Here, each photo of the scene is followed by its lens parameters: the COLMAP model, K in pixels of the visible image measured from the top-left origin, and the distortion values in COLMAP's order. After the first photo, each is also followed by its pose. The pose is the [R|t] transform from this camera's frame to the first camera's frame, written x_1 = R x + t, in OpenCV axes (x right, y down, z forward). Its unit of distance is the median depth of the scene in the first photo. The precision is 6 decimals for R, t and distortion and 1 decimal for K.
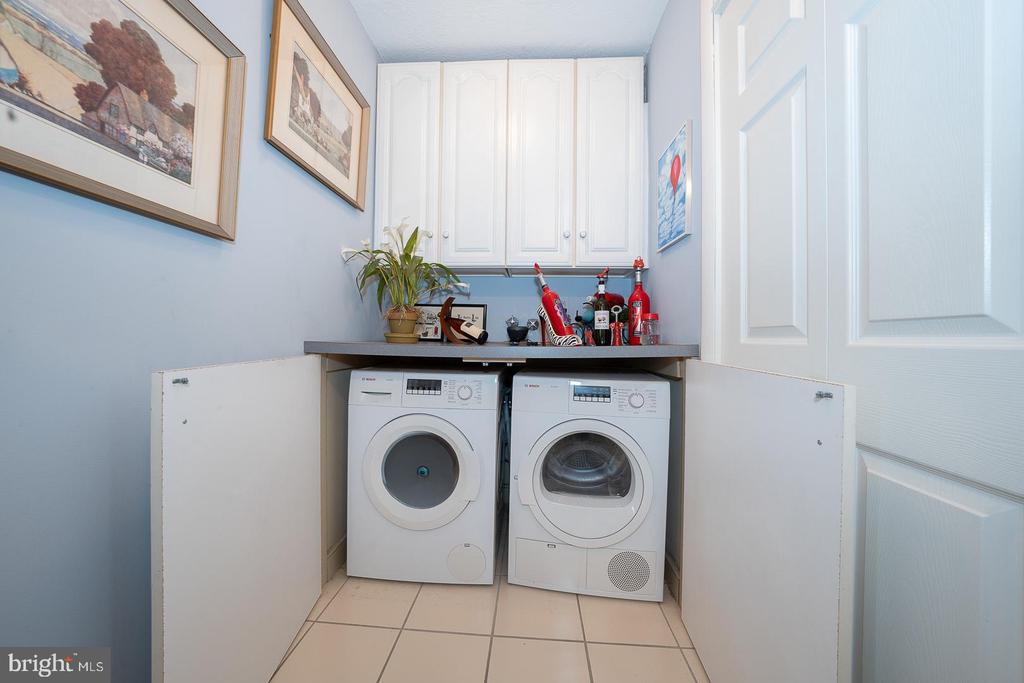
lens RADIAL K [[353.8, 0, 512.0], [0, 353.8, 341.5], [0, 0, 1]] dist [-0.030298, 0.006937]
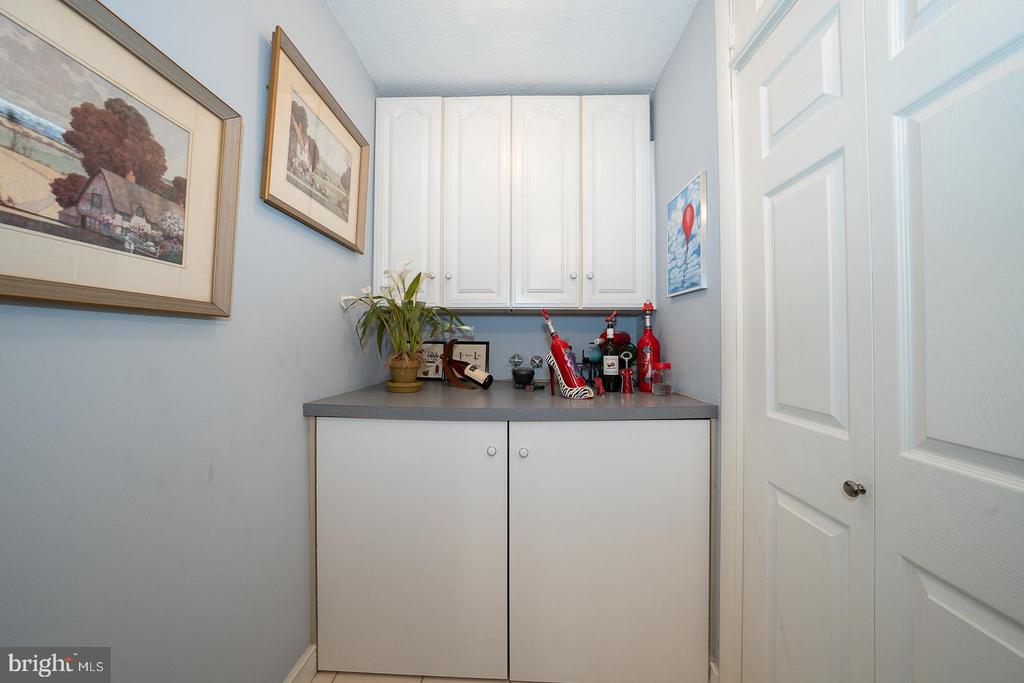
lens RADIAL K [[353.8, 0, 512.0], [0, 353.8, 341.5], [0, 0, 1]] dist [-0.030298, 0.006937]
pose [[0.999573, -0.007771, 0.028184, -0.060983], [0.008097, 0.999901, -0.011477, -0.158391], [-0.028092, 0.011700, 0.999537, 0.045888]]
